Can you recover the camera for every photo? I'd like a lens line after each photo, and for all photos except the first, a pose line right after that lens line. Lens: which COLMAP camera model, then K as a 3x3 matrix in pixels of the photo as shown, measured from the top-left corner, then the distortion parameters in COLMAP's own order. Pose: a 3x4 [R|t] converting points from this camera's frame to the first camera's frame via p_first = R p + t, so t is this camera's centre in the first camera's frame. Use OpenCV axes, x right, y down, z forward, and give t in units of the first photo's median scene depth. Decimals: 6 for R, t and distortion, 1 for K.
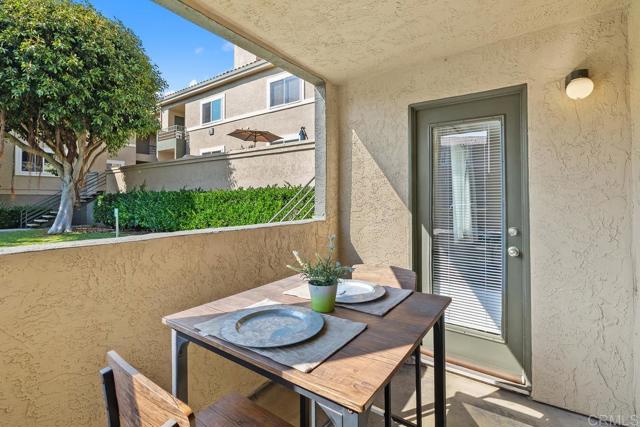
lens RADIAL K [[300.6, 0, 321.6], [0, 300.6, 198.8], [0, 0, 1]] dist [-0.000241, -0.000053]
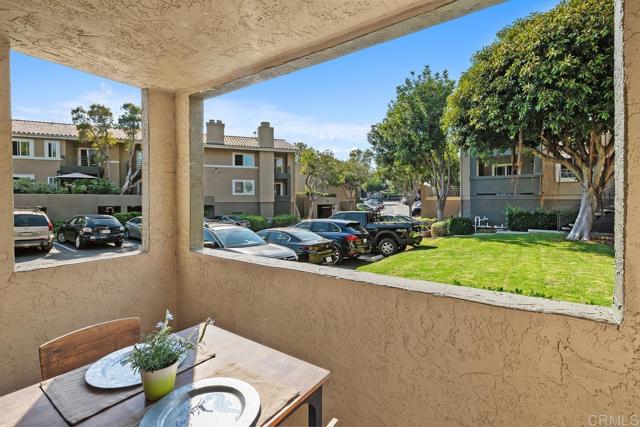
lens RADIAL K [[300.6, 0, 321.6], [0, 300.6, 198.8], [0, 0, 1]] dist [-0.000241, -0.000053]
pose [[-0.015695, -0.002948, -0.999872, 0.136842], [0.007717, 0.999966, -0.003069, -0.029257], [0.999847, -0.007764, -0.015672, 0.230349]]
